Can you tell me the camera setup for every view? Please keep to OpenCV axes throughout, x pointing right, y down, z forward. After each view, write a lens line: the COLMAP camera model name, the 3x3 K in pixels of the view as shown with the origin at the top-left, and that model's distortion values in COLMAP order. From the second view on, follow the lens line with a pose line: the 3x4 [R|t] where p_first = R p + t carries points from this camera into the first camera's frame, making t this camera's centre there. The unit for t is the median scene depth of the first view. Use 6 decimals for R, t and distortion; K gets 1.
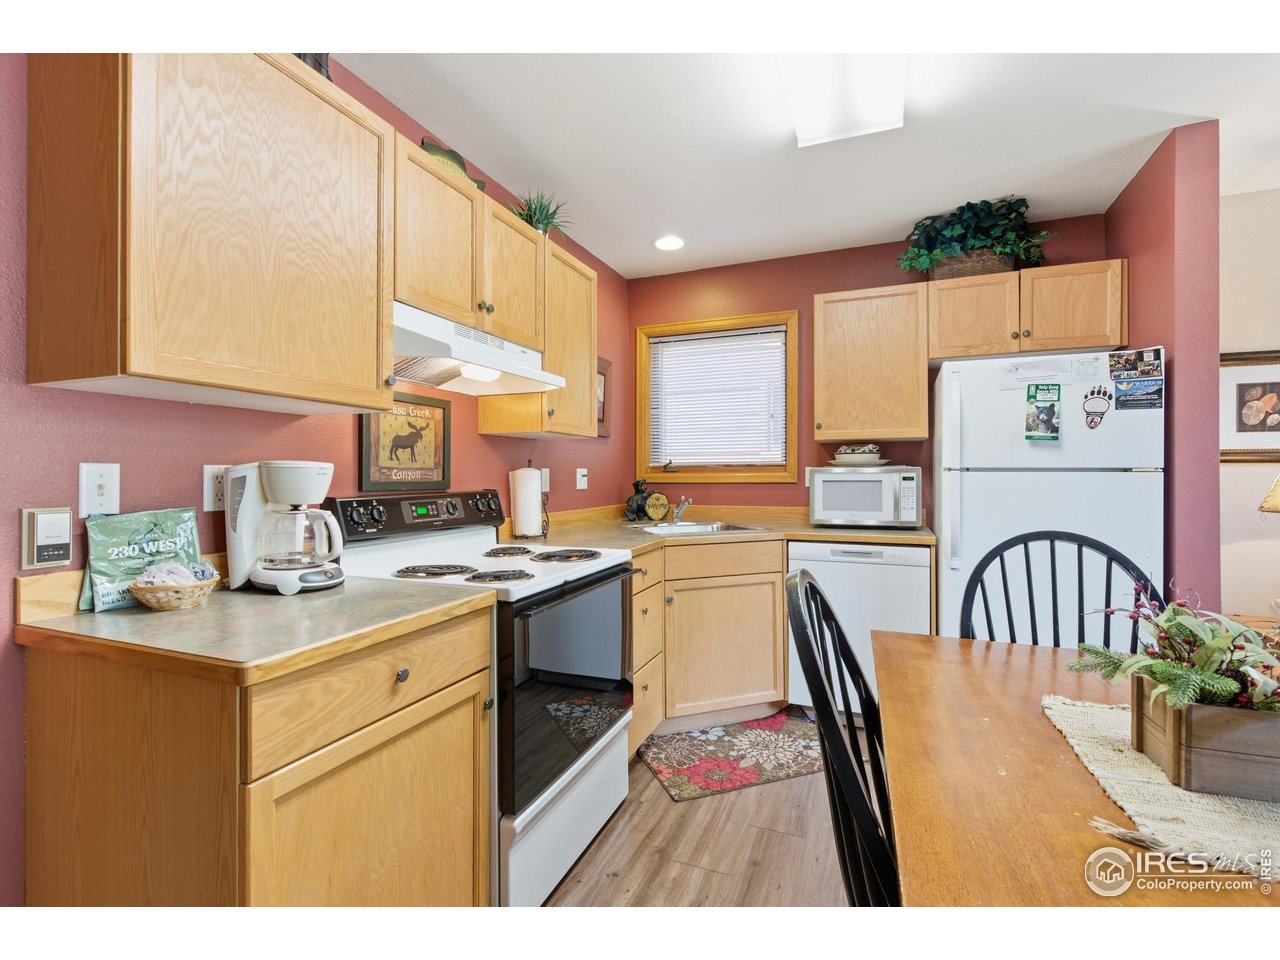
lens RADIAL K [[585.9, 0, 641.2], [0, 585.9, 473.1], [0, 0, 1]] dist [-0.000639, -0.000405]
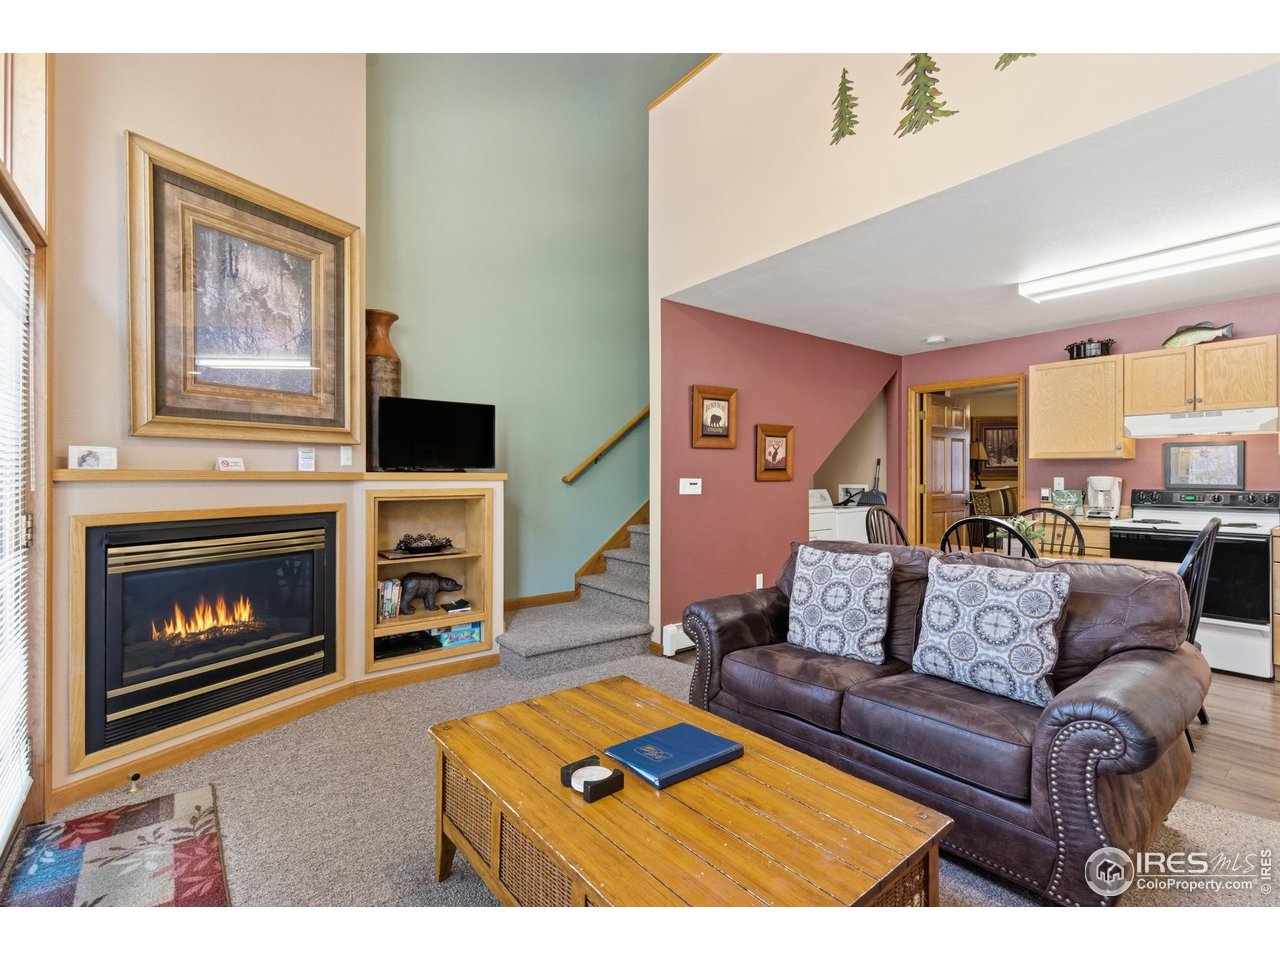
lens RADIAL K [[594.9, 0, 636.0], [0, 594.9, 475.4], [0, 0, 1]] dist [0.001606, 0.000490]
pose [[-0.498714, -0.000175, -0.866767, 1.724330], [0.005110, 0.999982, -0.003142, -0.015043], [0.866752, -0.005996, -0.498704, 0.231876]]
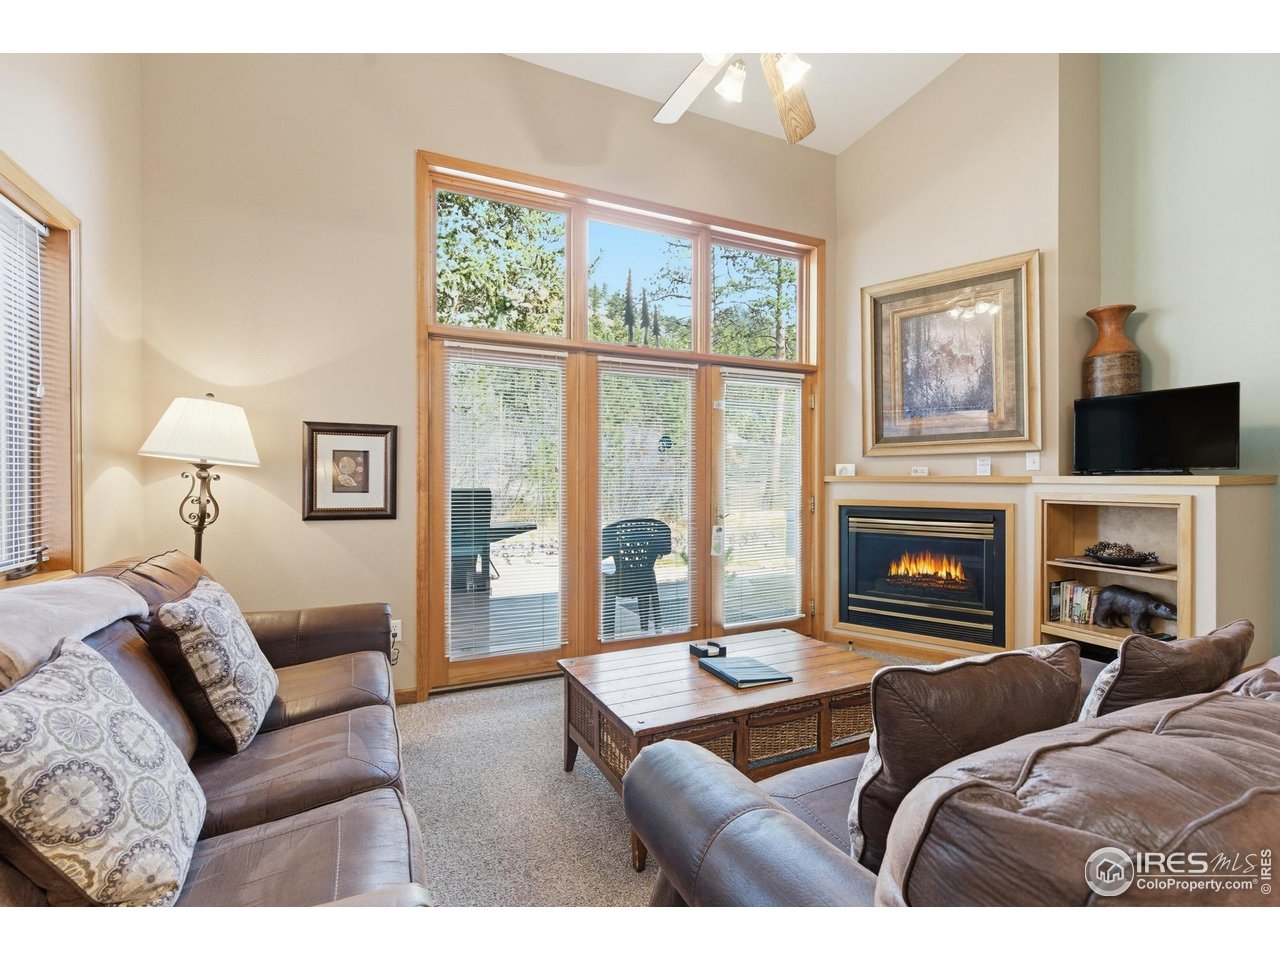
lens RADIAL K [[583.5, 0, 634.4], [0, 583.5, 482.8], [0, 0, 1]] dist [0.002613, -0.000081]
pose [[-0.728272, -0.004162, 0.685275, 0.724928], [-0.002834, 0.999991, 0.003061, -0.014698], [-0.685282, 0.000287, -0.728278, 0.684327]]
